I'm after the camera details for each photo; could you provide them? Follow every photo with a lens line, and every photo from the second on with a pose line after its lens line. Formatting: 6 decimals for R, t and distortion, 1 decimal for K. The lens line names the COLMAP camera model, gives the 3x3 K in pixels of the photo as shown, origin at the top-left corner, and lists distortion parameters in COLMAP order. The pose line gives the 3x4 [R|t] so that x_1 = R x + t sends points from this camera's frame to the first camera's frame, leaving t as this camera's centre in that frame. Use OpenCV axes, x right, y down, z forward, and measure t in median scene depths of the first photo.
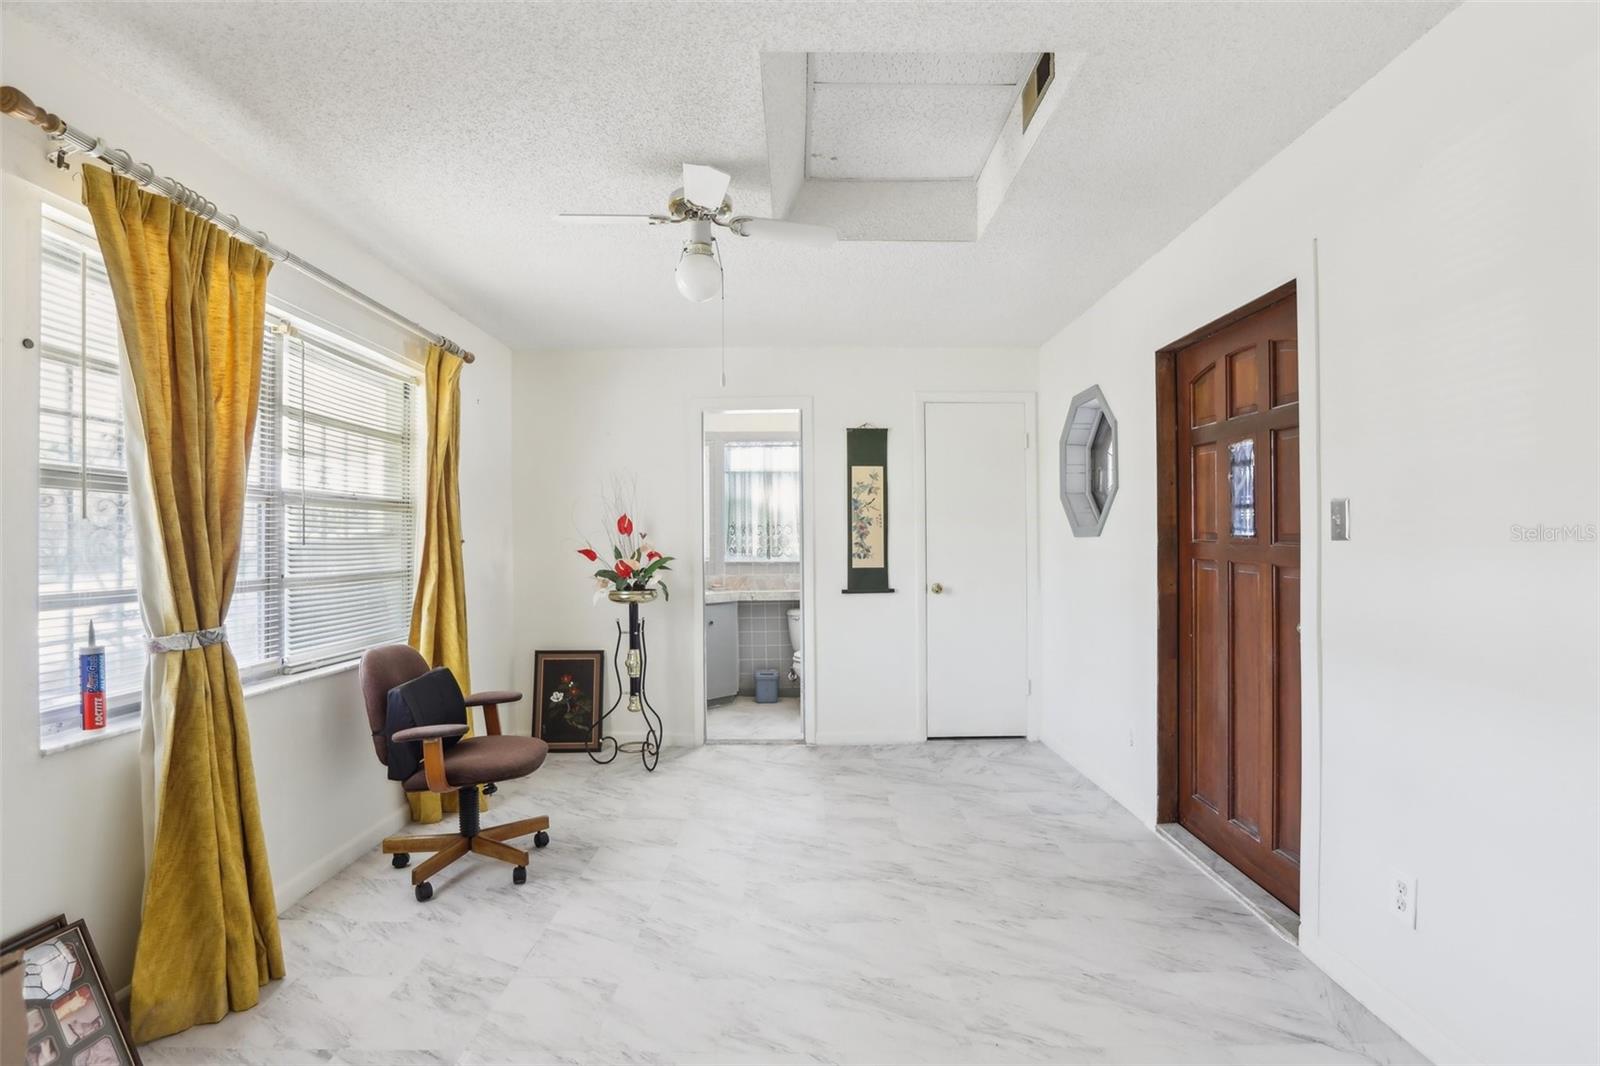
lens RADIAL K [[741.9, 0, 804.5], [0, 741.9, 542.9], [0, 0, 1]] dist [-0.025993, 0.003201]
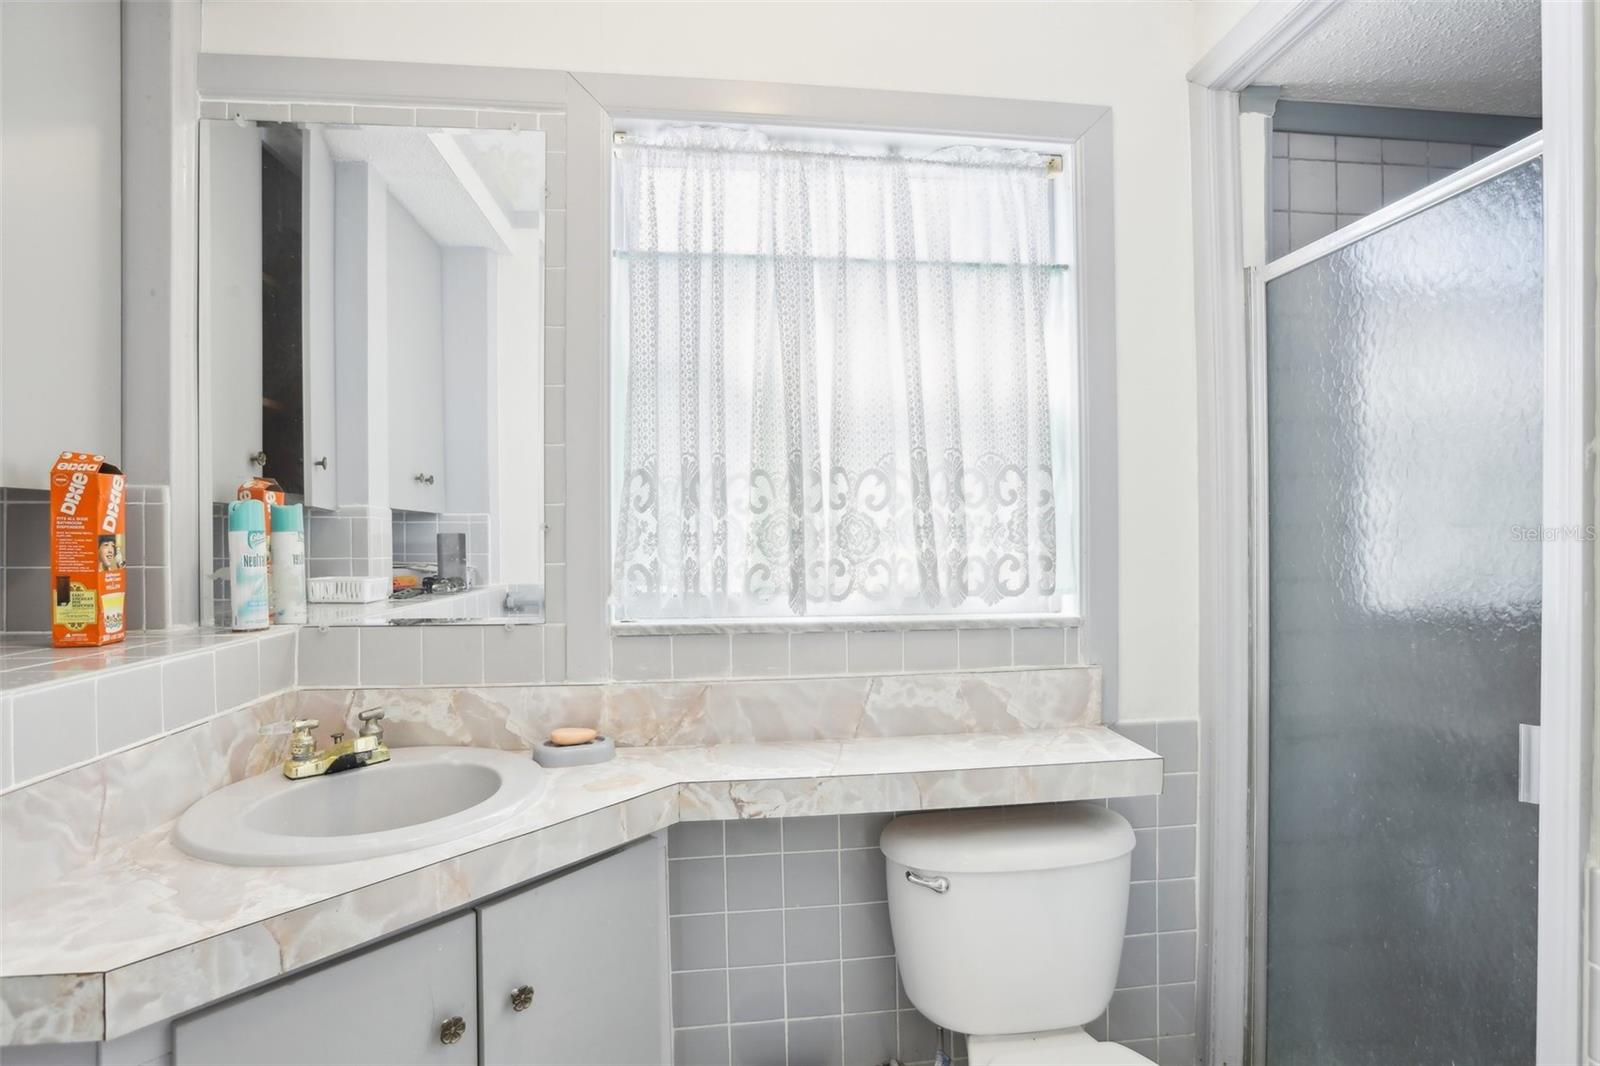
lens RADIAL K [[741.9, 0, 805.3], [0, 741.9, 538.5], [0, 0, 1]] dist [-0.025993, 0.003201]
pose [[0.995437, -0.000957, 0.095416, -0.068155], [0.001117, 0.999998, -0.001624, -0.001126], [-0.095414, 0.001723, 0.995436, 0.758806]]
